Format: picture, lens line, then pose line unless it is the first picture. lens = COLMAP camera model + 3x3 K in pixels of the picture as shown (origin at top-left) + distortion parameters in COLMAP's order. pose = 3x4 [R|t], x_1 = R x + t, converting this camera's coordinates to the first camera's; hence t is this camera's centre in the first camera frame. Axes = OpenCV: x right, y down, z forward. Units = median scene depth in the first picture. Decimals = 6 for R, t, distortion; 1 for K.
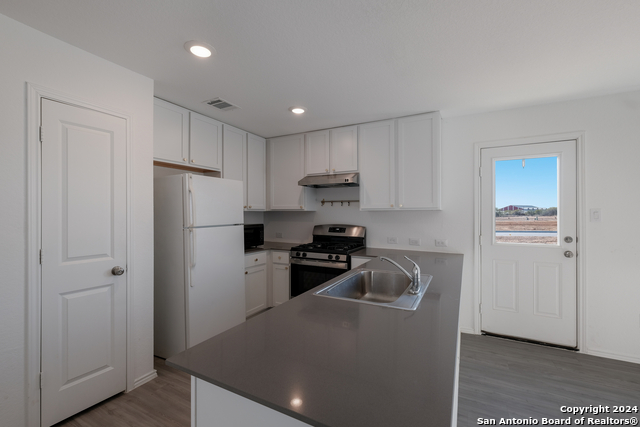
lens RADIAL K [[273.6, 0, 320.0], [0, 273.6, 213.5], [0, 0, 1]] dist [-0.002319, -0.000291]
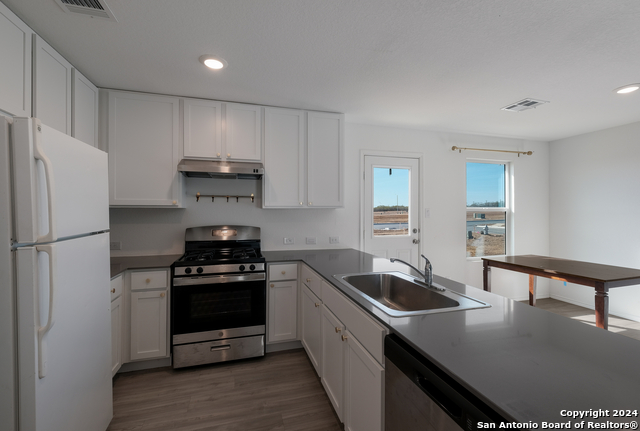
lens RADIAL K [[295.5, 0, 320.0], [0, 295.5, 215.5], [0, 0, 1]] dist [0.002616, 0.000171]
pose [[0.697595, -0.009922, 0.716424, -0.408343], [0.001035, 0.999917, 0.012840, -0.000504], [-0.716492, -0.008215, 0.697547, 0.254012]]
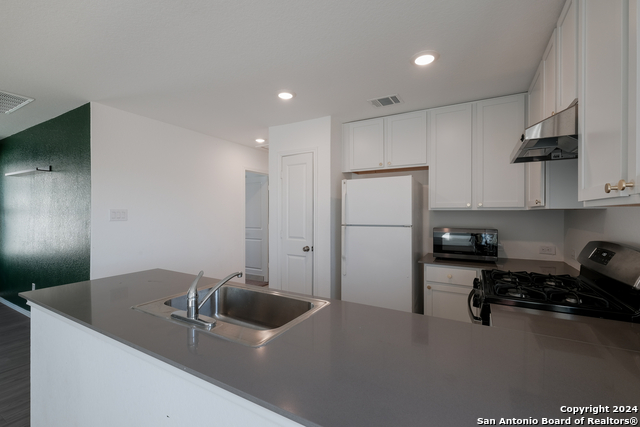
lens RADIAL K [[273.6, 0, 320.0], [0, 273.6, 213.5], [0, 0, 1]] dist [-0.002319, -0.000291]
pose [[-0.010834, 0.000990, -0.999941, 0.592777], [-0.005133, 0.999986, 0.001046, 0.000207], [0.999928, 0.005144, -0.010829, 0.747386]]
